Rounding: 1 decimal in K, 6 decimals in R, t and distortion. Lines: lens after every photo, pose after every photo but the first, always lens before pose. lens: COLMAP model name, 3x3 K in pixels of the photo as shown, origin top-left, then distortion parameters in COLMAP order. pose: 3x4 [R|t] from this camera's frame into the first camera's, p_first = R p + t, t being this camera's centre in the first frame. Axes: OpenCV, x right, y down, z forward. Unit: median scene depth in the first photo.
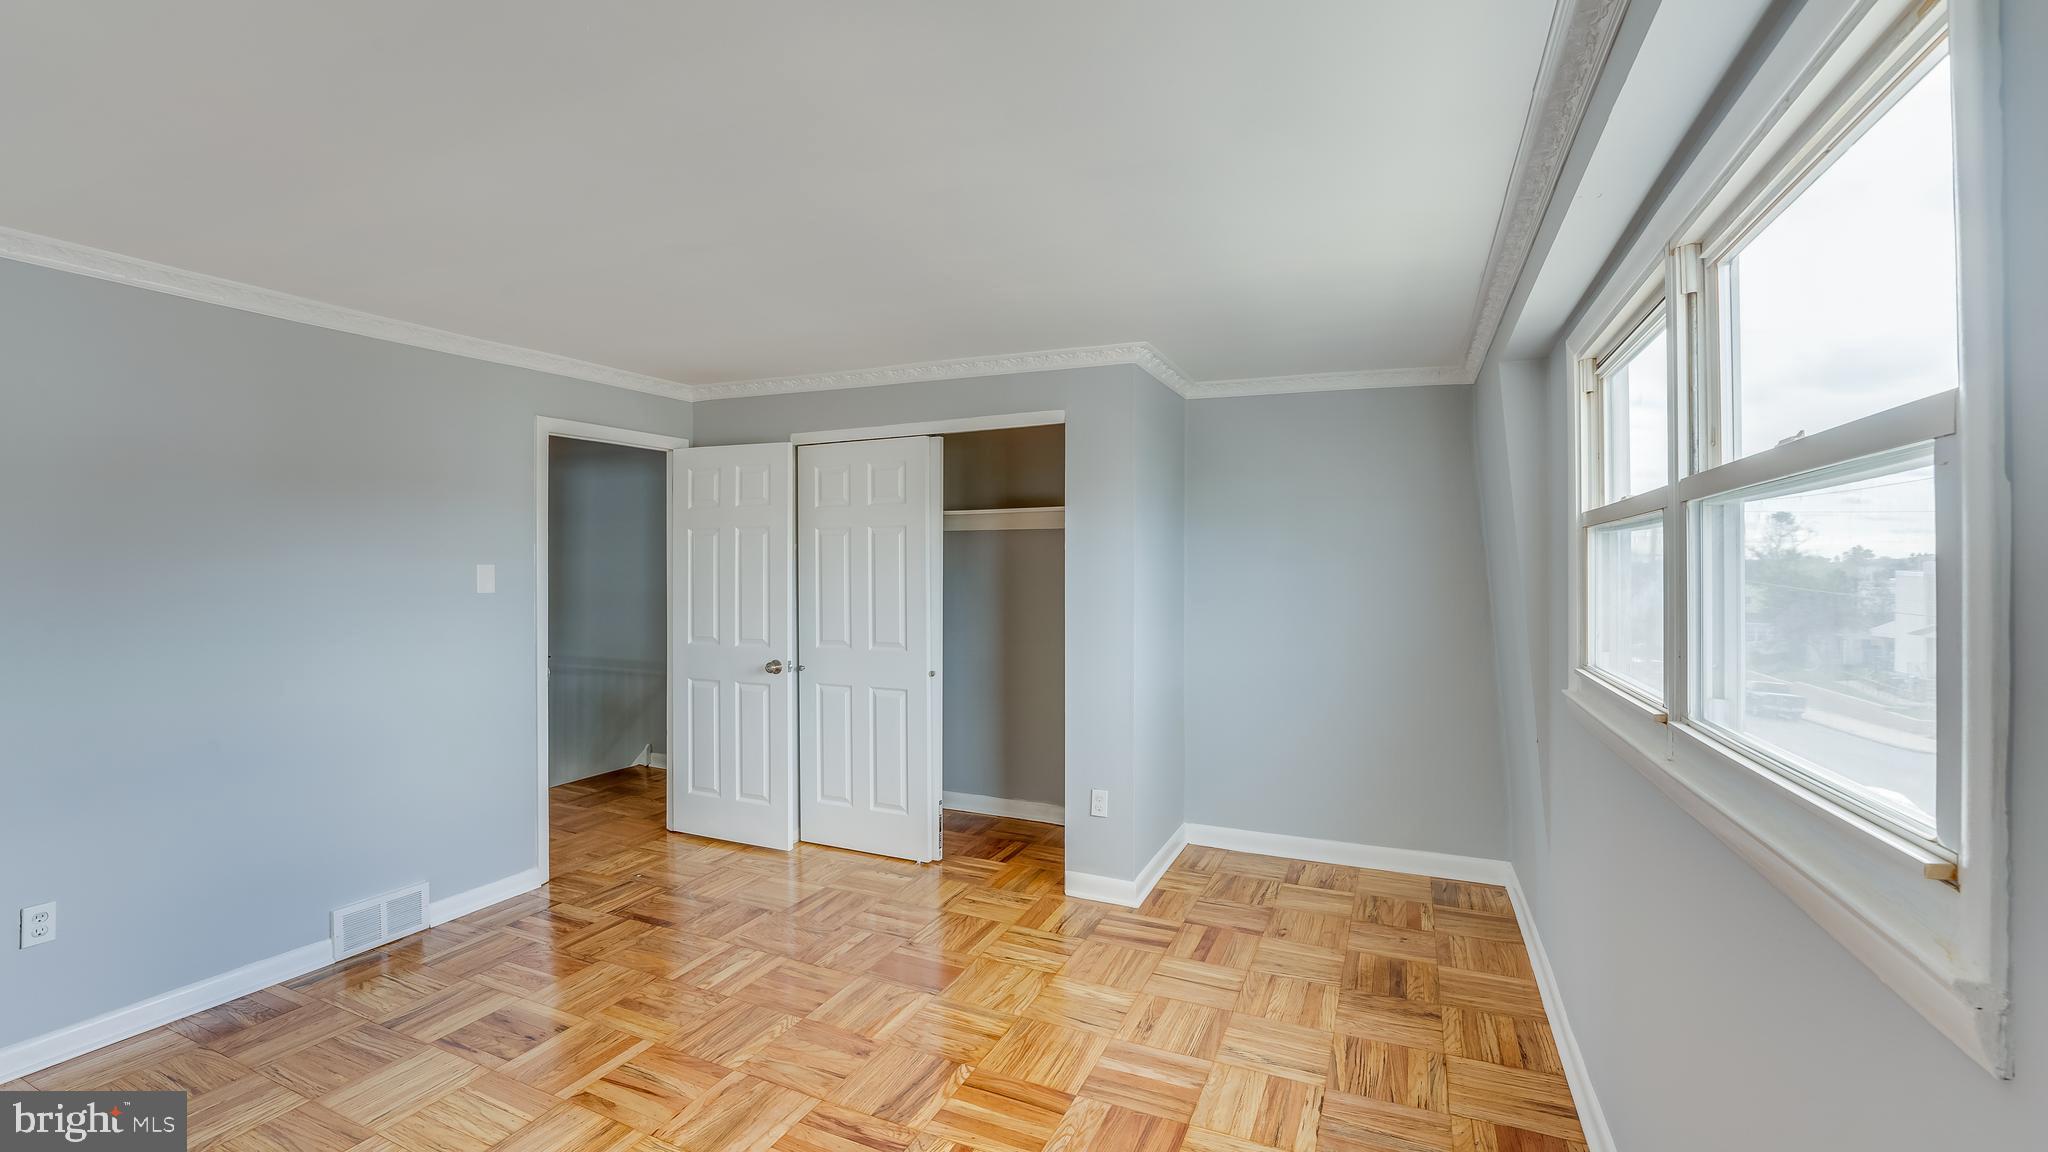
lens RADIAL K [[829.5, 0, 1020.2], [0, 829.5, 569.8], [0, 0, 1]] dist [-0.024656, 0.000272]
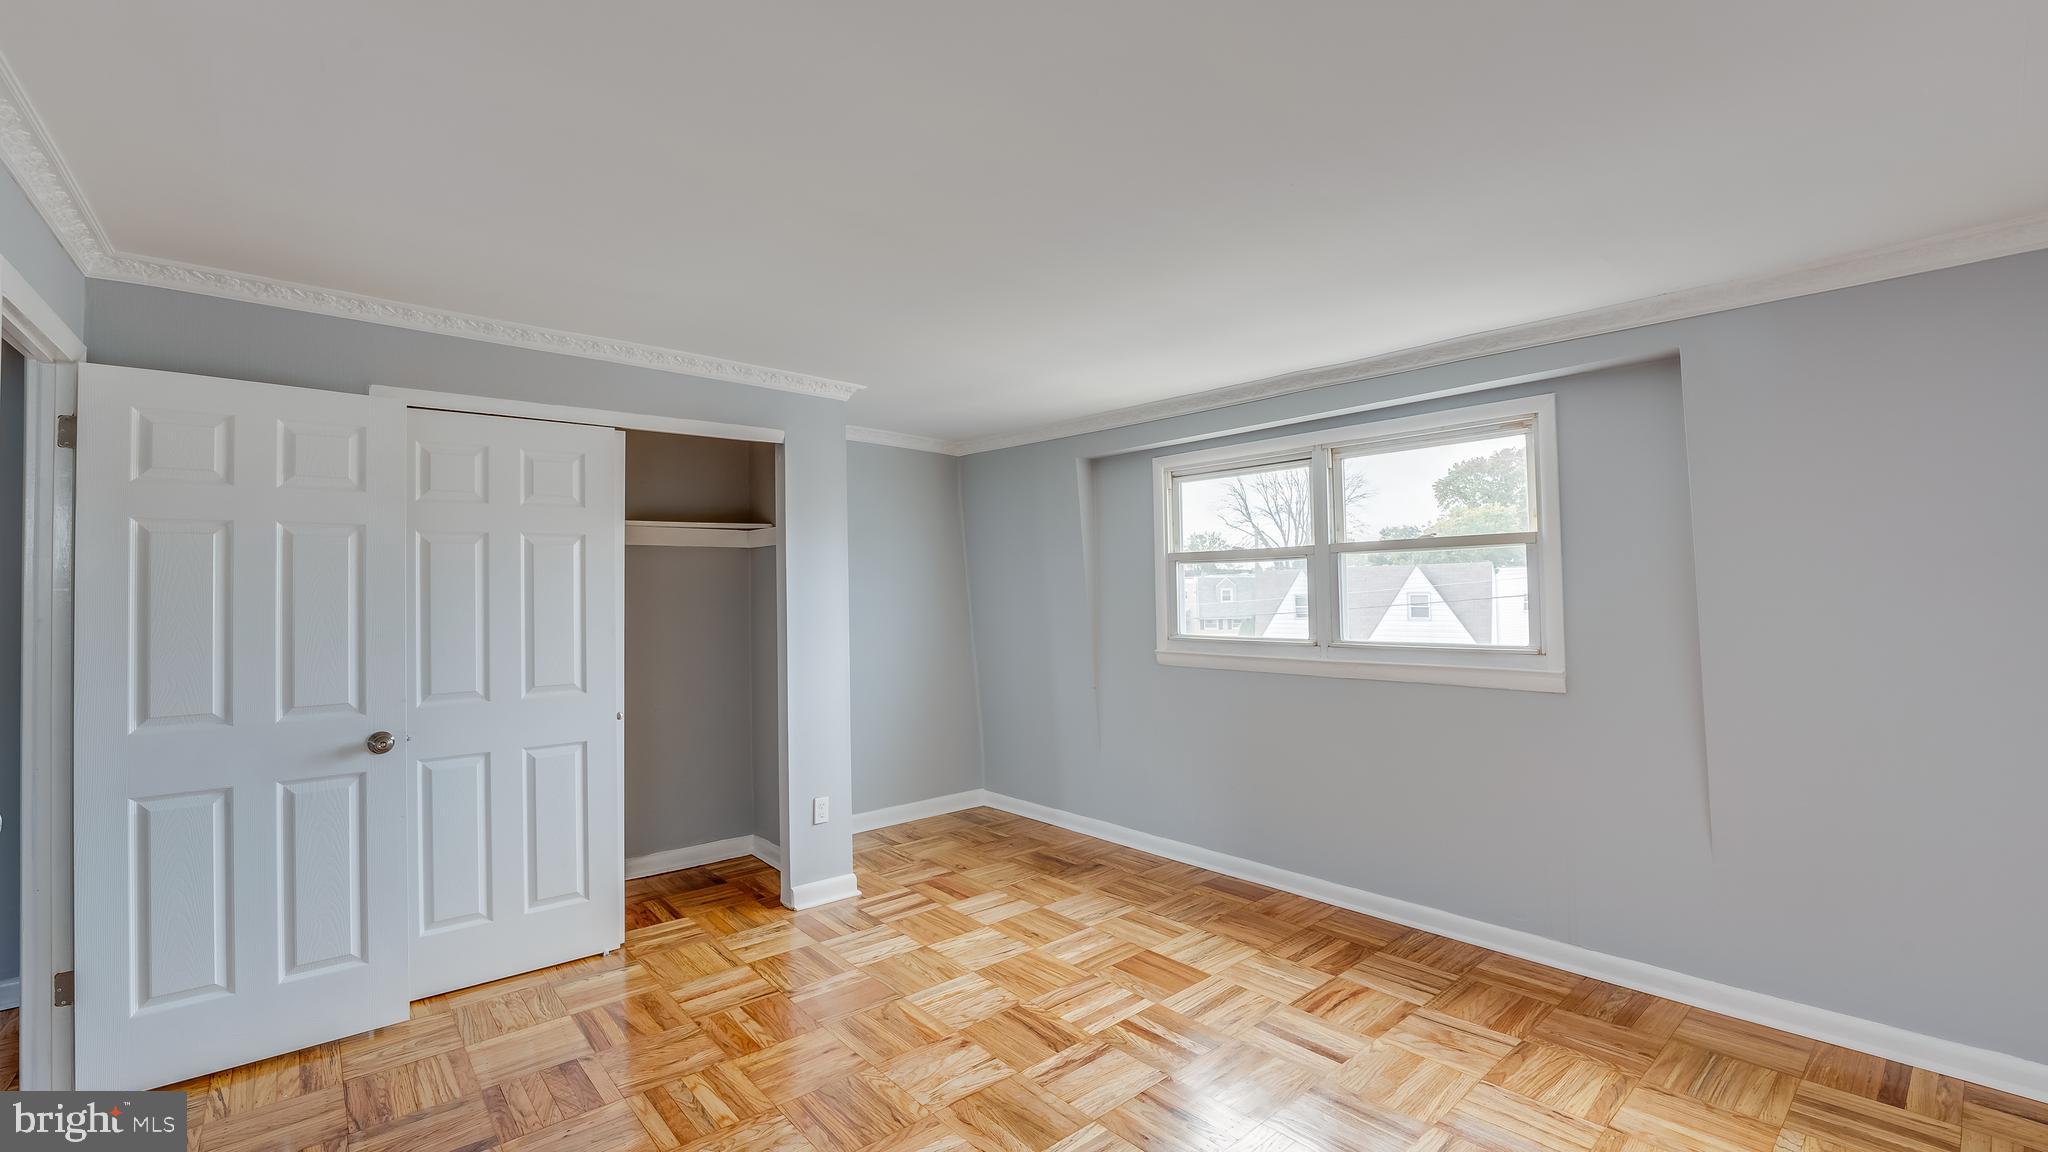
lens RADIAL K [[845.4, 0, 998.4], [0, 845.4, 575.4], [0, 0, 1]] dist [-0.024876, 0.001092]
pose [[0.440247, 0.009503, 0.897826, -0.838182], [0.014639, 0.999735, -0.017760, 0.006285], [-0.897757, 0.020962, 0.439991, 0.350024]]
